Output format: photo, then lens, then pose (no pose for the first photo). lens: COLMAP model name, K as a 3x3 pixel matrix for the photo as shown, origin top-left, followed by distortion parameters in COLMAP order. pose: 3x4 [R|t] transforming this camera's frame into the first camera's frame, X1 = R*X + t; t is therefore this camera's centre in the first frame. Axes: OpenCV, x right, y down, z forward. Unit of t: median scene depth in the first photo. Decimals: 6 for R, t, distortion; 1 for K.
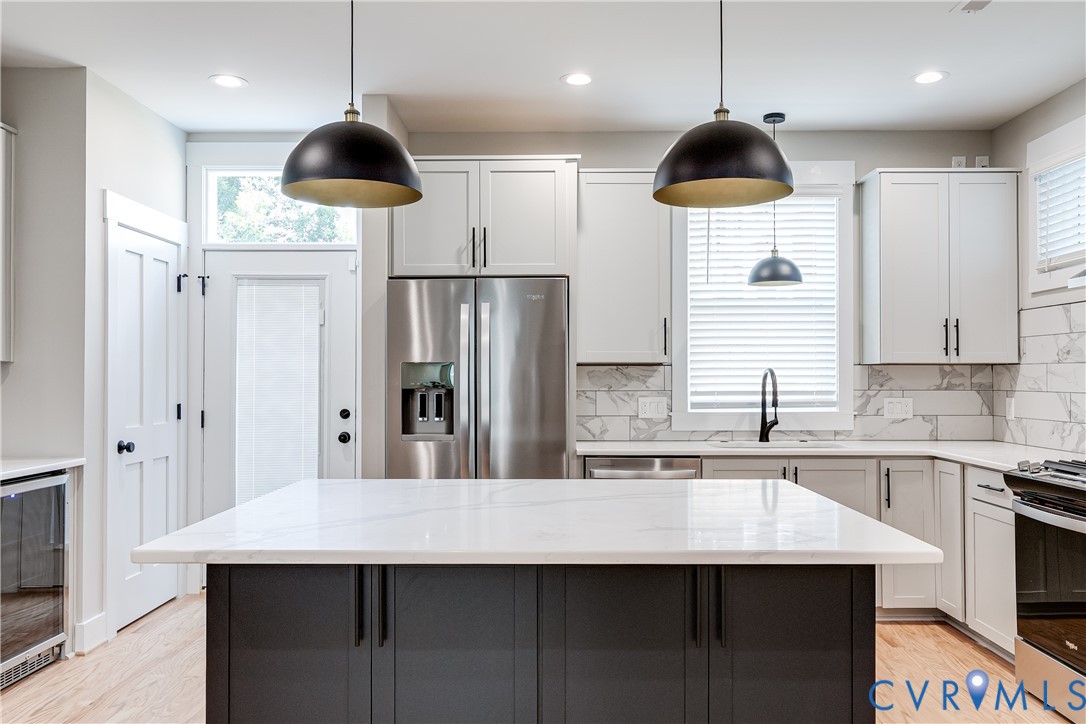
lens RADIAL K [[843.7, 0, 543.0], [0, 843.7, 362.0], [0, 0, 1]] dist [-0.002542, 0.004610]
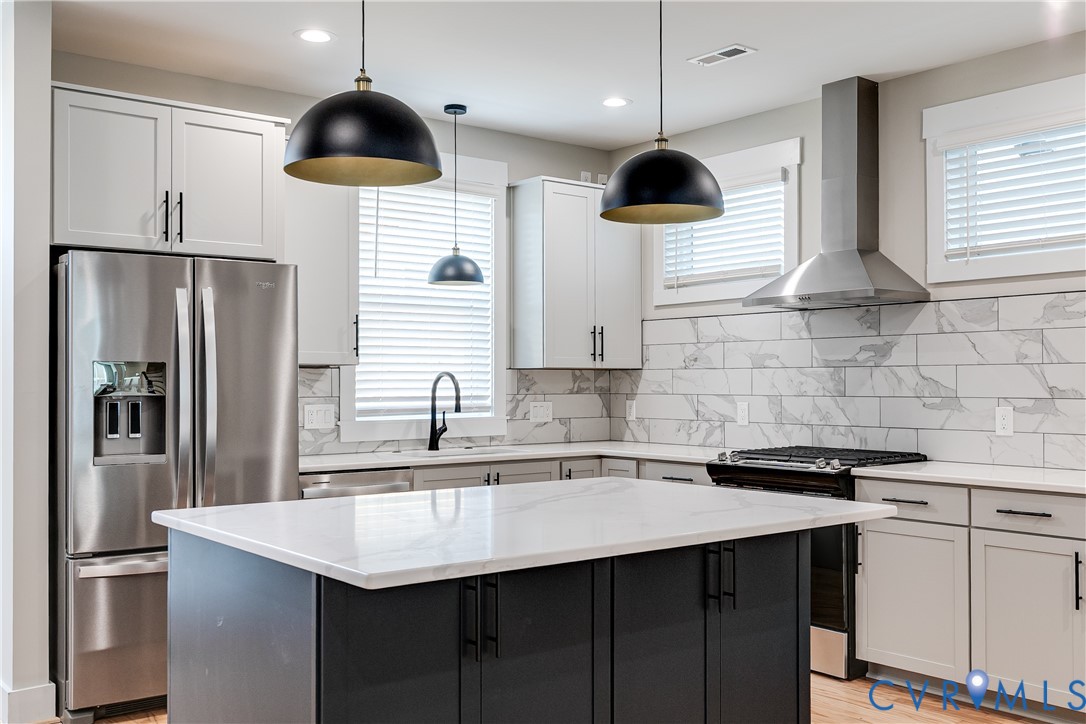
lens RADIAL K [[1054.9, 0, 543.0], [0, 1054.9, 362.0], [0, 0, 1]] dist [0.011610, -0.001263]
pose [[0.775048, 0.011466, 0.631798, -0.394818], [-0.009715, 0.999933, -0.006229, 0.002550], [-0.631827, -0.001310, 0.775108, 0.013319]]
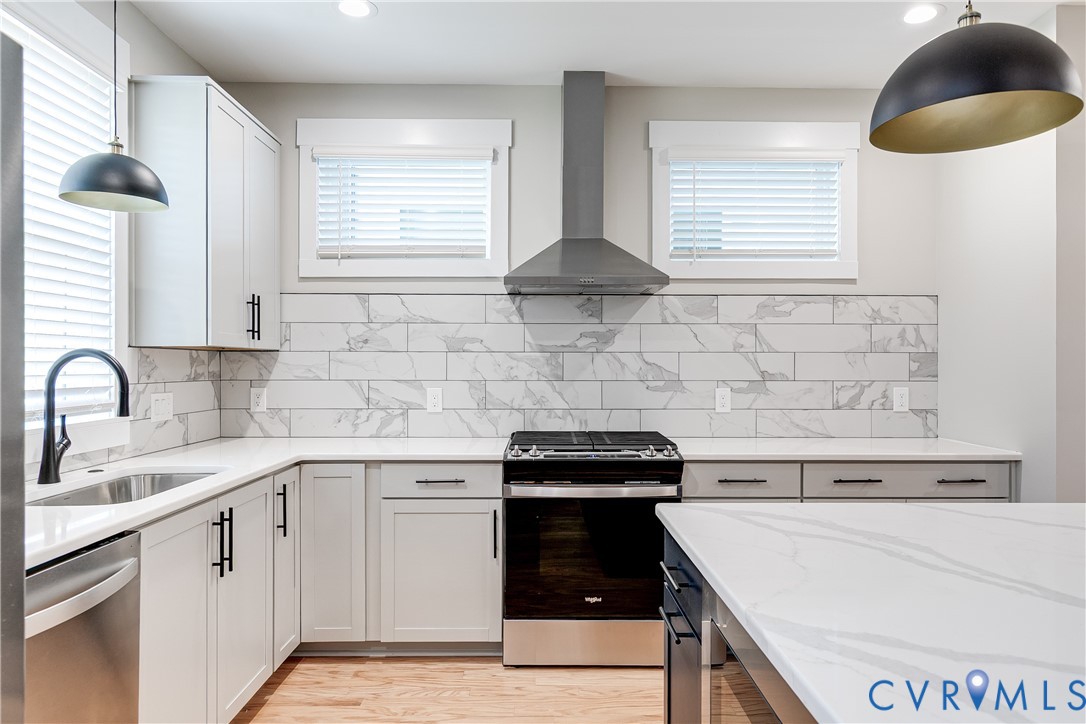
lens RADIAL K [[692.0, 0, 543.0], [0, 692.0, 362.0], [0, 0, 1]] dist [0.006138, 0.001031]
pose [[-0.028154, 0.004800, 0.999592, -0.202218], [-0.018686, 0.999811, -0.005327, 0.012734], [-0.999429, -0.018828, -0.028059, 0.709207]]
